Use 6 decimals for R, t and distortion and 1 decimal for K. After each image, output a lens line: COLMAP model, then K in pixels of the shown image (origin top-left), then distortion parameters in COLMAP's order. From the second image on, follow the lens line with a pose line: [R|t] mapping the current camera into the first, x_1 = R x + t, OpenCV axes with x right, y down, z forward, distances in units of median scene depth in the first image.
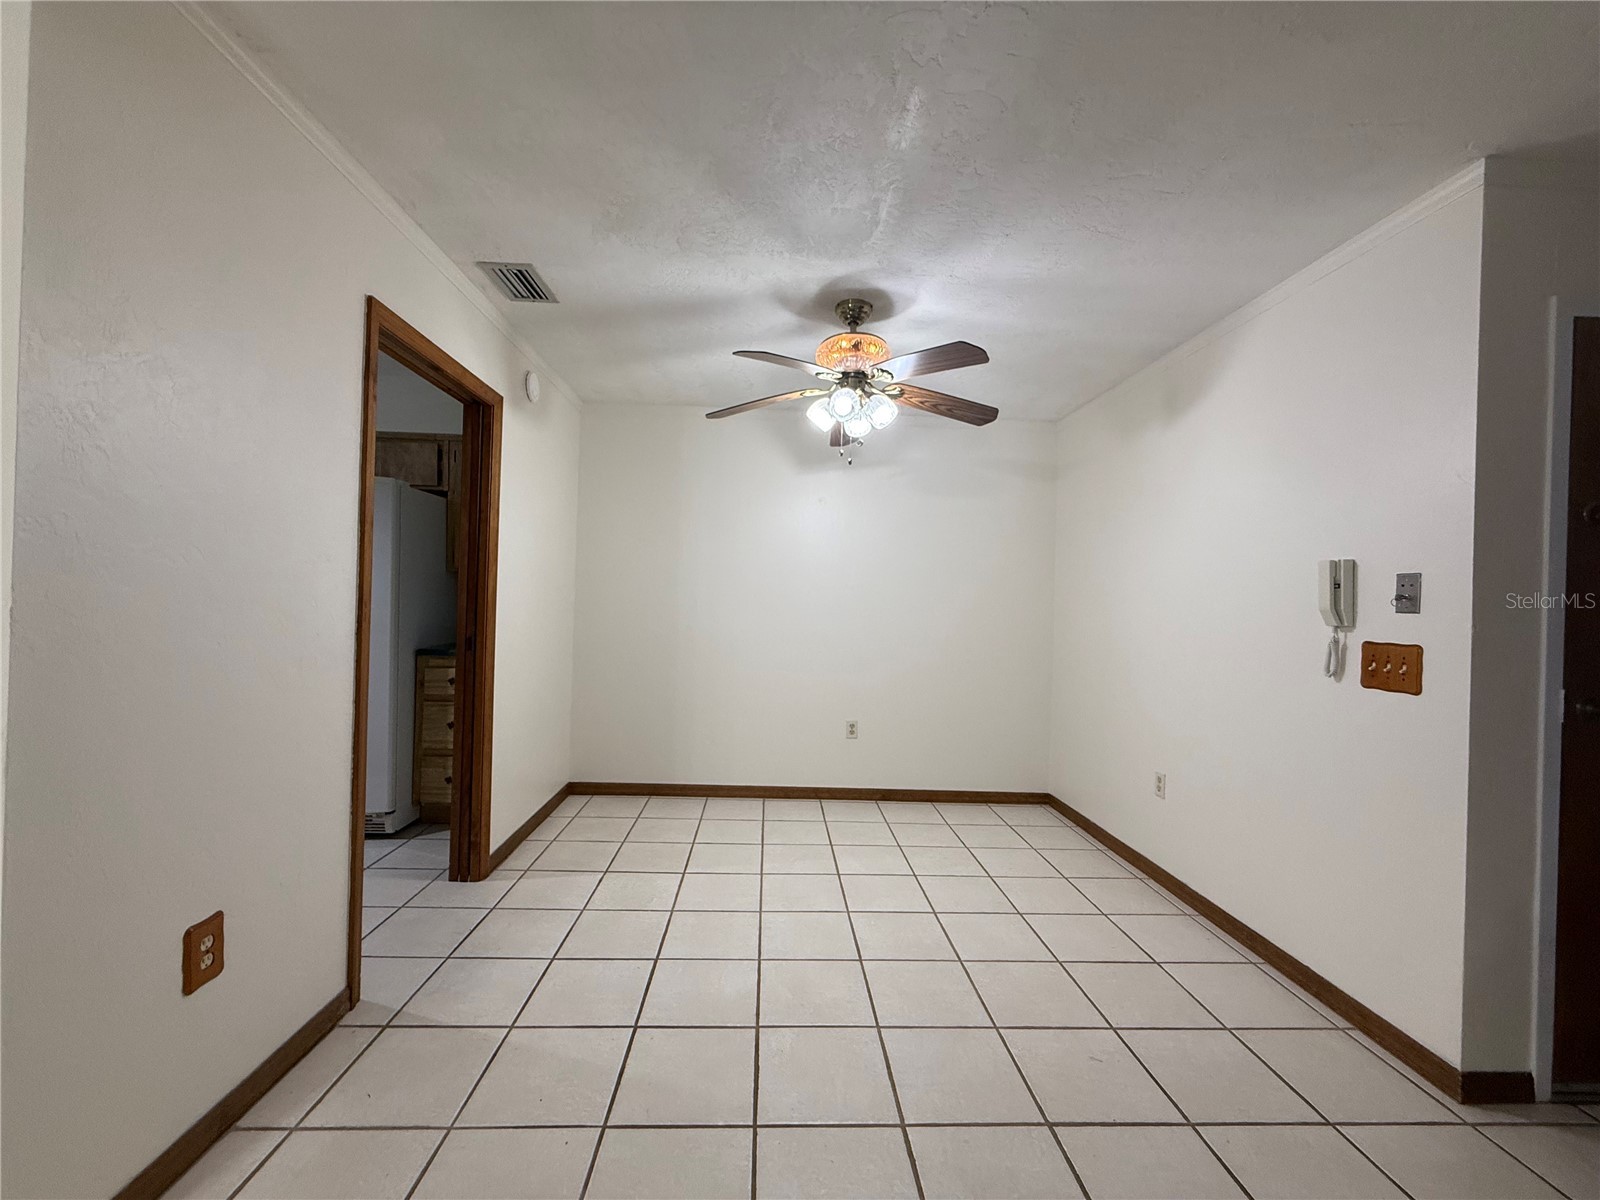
lens RADIAL K [[638.9, 0, 793.8], [0, 638.9, 596.0], [0, 0, 1]] dist [-0.004661, -0.000365]
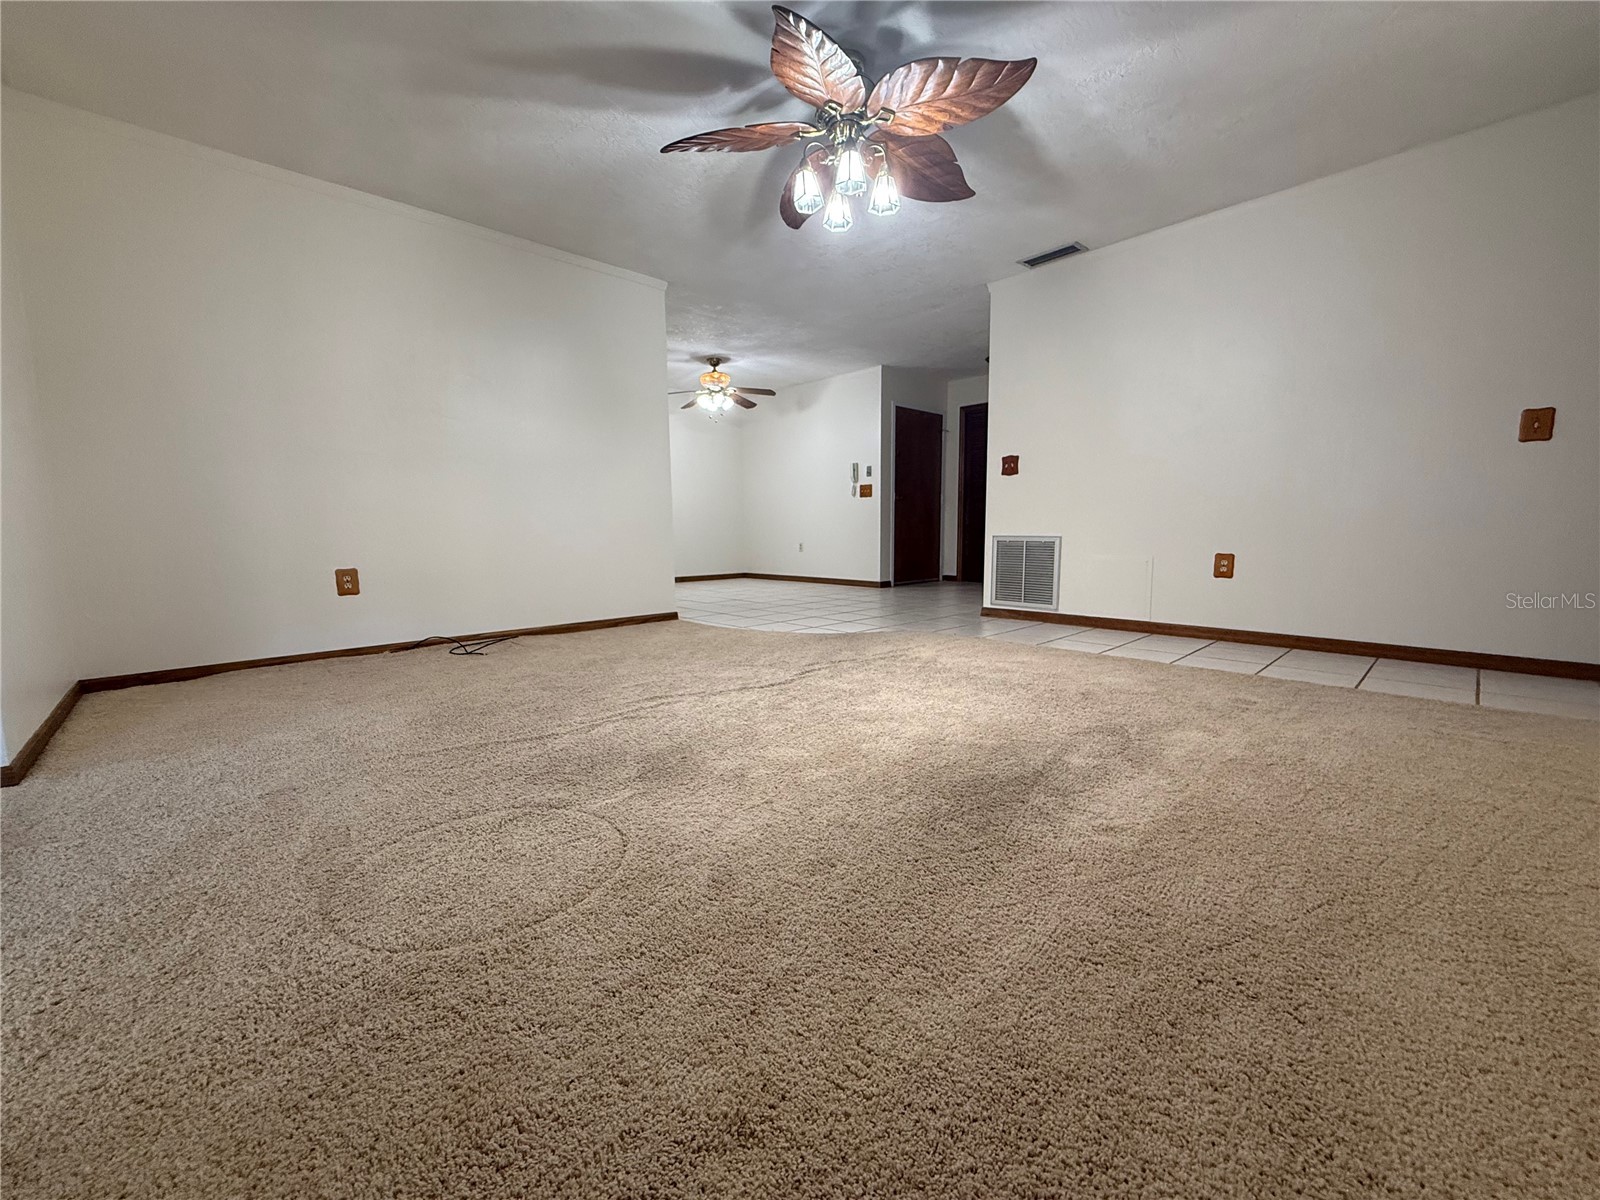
lens RADIAL K [[638.9, 0, 798.3], [0, 638.9, 602.1], [0, 0, 1]] dist [-0.004661, -0.000365]
pose [[0.765133, -0.116429, 0.633259, -1.846838], [0.023512, 0.987912, 0.153225, 0.169100], [-0.643443, -0.102348, 0.758621, -1.689332]]
